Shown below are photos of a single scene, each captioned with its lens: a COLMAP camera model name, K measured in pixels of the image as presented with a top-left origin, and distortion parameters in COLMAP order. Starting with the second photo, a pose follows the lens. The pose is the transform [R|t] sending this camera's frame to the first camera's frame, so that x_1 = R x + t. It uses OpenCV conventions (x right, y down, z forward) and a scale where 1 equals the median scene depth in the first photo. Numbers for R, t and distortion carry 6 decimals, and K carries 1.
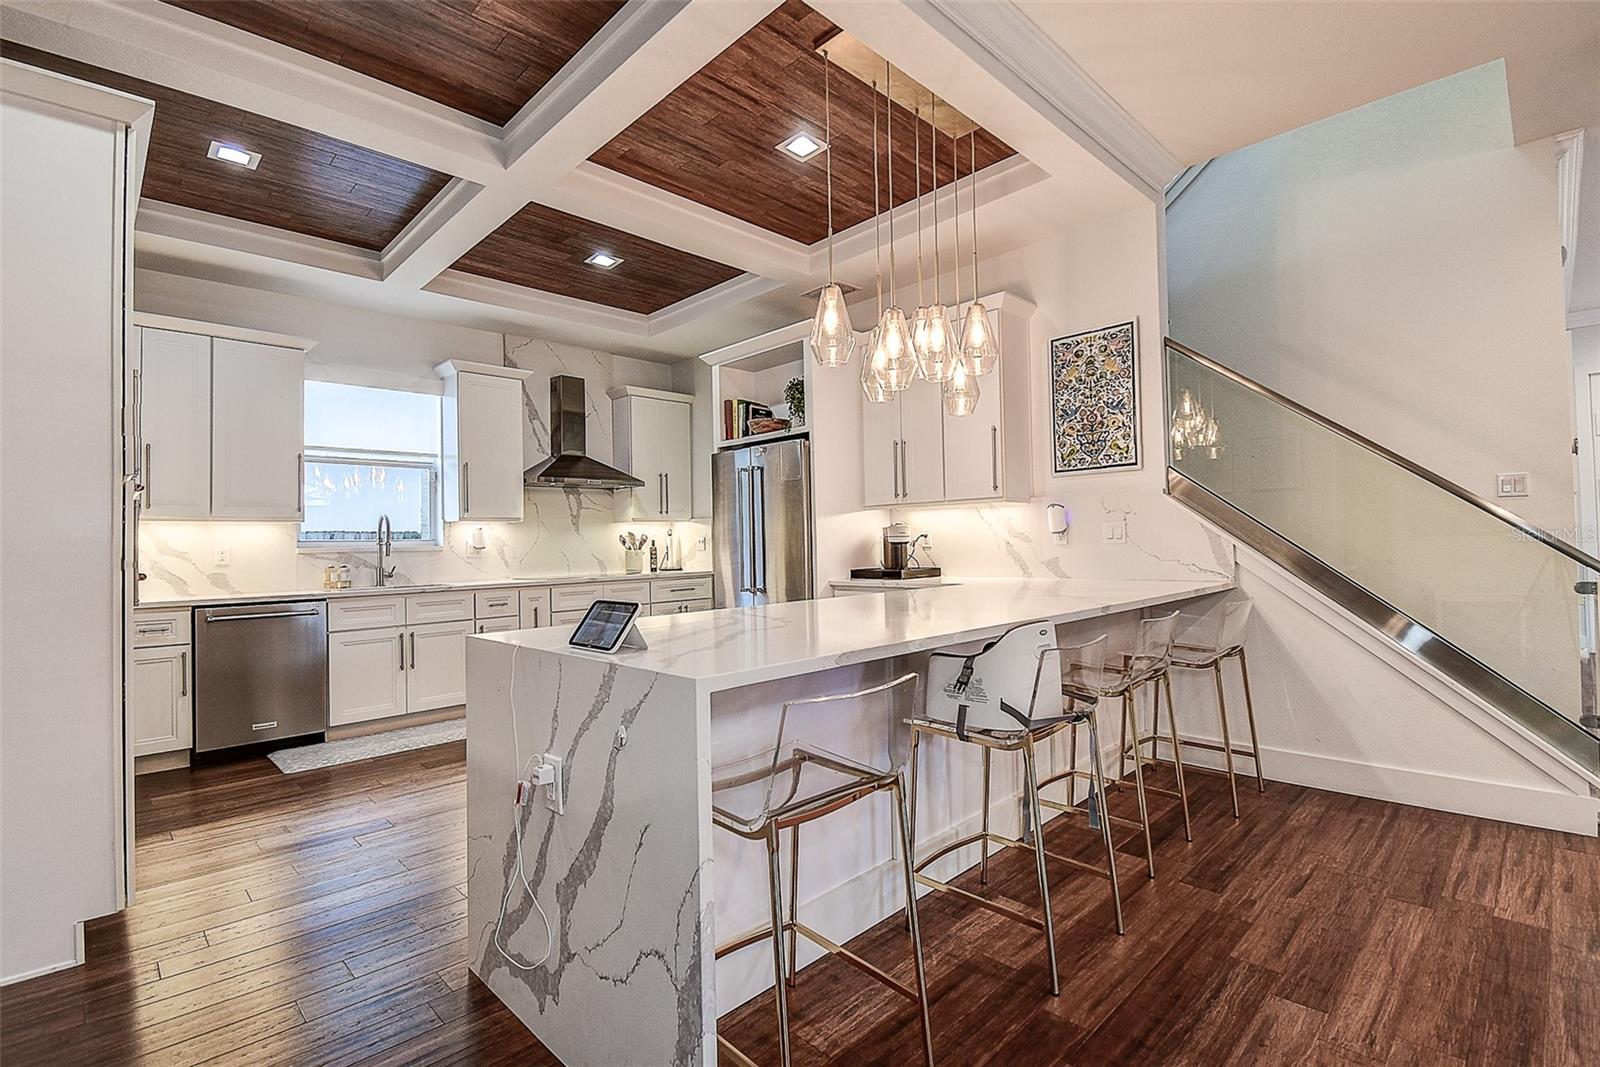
lens RADIAL K [[734.2, 0, 800.0], [0, 734.2, 533.5], [0, 0, 1]] dist [0.025434, -0.024302]
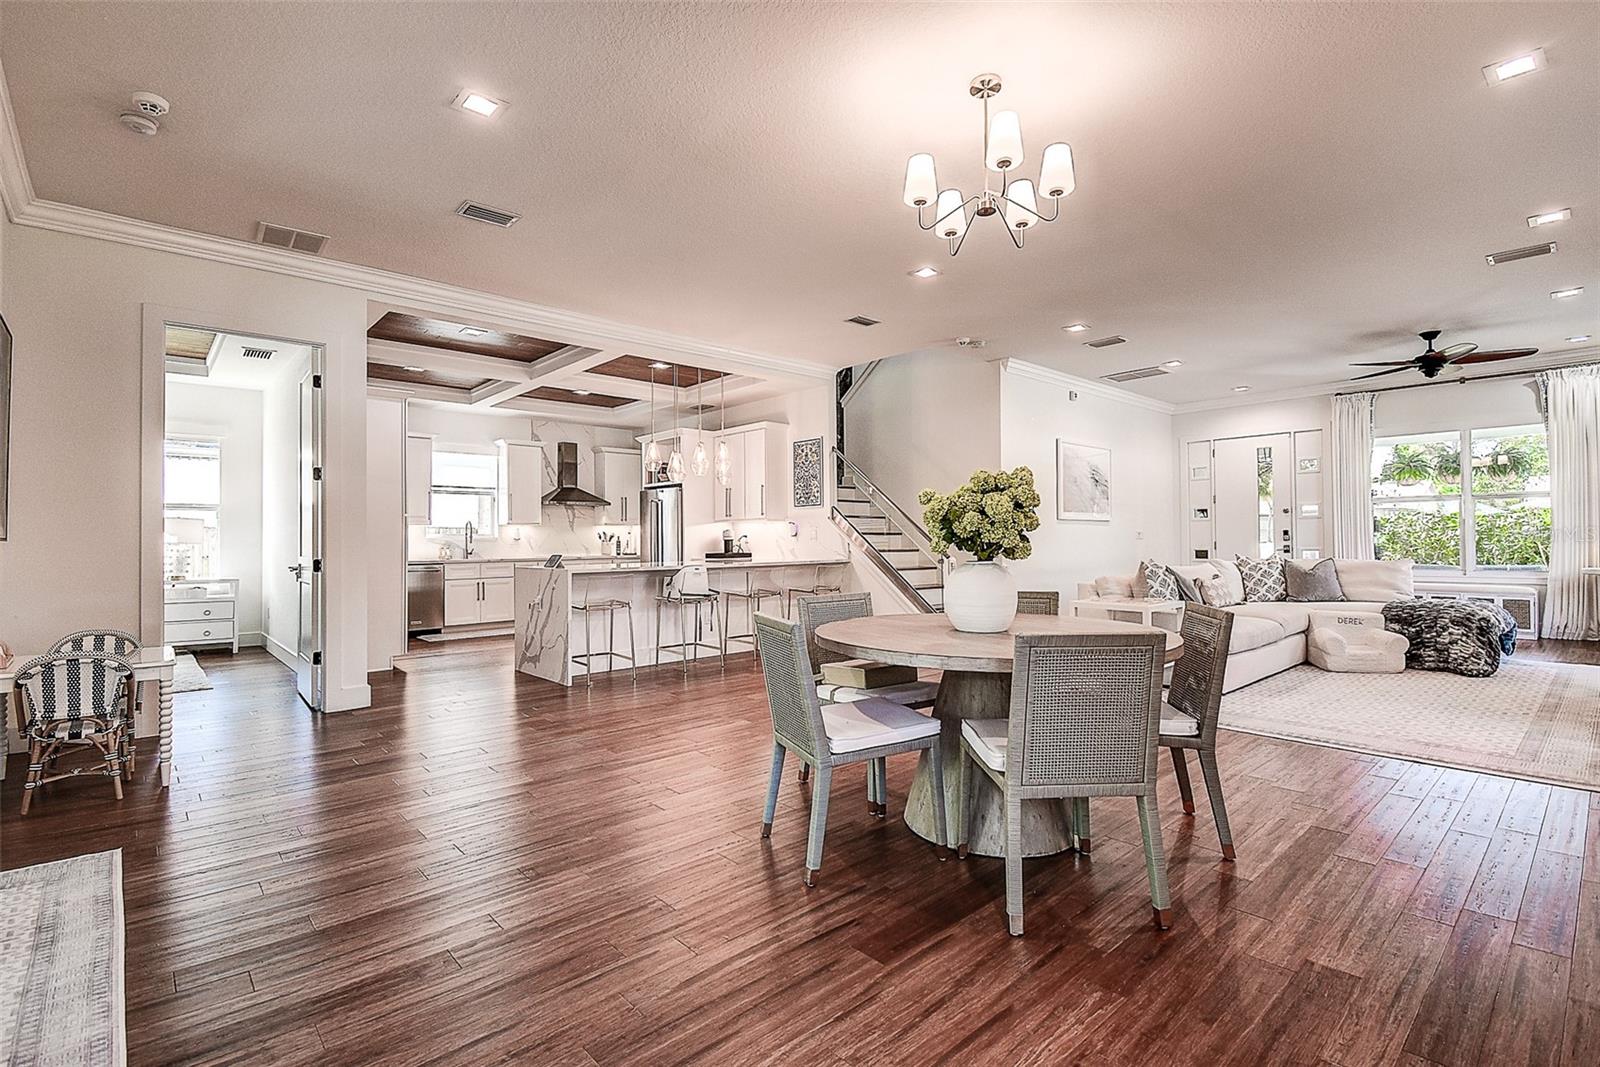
lens RADIAL K [[730.4, 0, 800.0], [0, 730.4, 533.5], [0, 0, 1]] dist [0.023660, -0.026983]
pose [[0.999192, 0.014181, -0.037611, 0.380473], [-0.013987, 0.999887, 0.005428, -0.016752], [0.037683, -0.004897, 0.999278, -0.899351]]
